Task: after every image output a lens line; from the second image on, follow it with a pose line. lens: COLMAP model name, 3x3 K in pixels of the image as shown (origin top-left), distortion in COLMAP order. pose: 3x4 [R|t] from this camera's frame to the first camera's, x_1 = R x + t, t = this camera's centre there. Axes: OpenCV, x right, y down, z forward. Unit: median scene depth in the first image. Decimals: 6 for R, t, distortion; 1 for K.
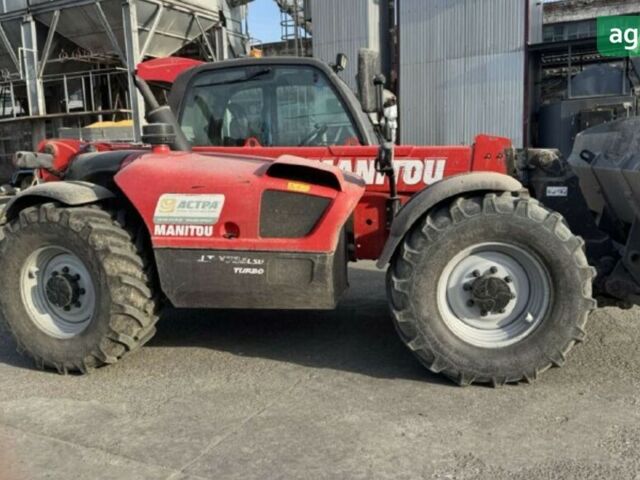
lens RADIAL K [[582.4, 0, 320.0], [0, 582.4, 240.0], [0, 0, 1]] dist [0.170308, -0.315660]
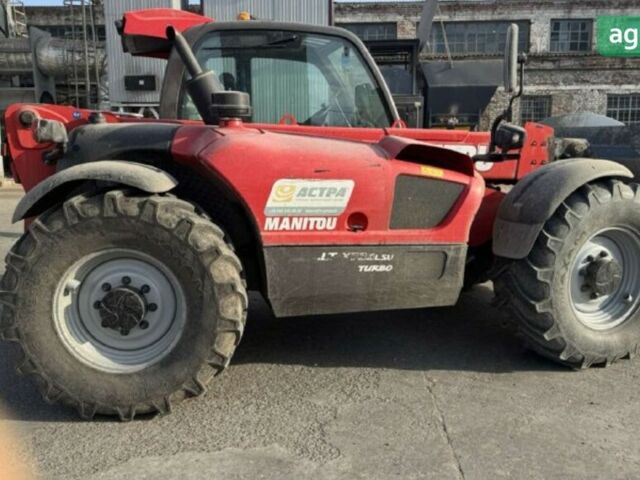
lens RADIAL K [[582.4, 0, 320.0], [0, 582.4, 240.0], [0, 0, 1]] dist [0.170308, -0.315660]
pose [[0.911376, -0.036057, 0.409992, -0.546555], [0.028391, 0.999290, 0.024772, -0.012808], [-0.410594, -0.010937, 0.911753, 0.242932]]
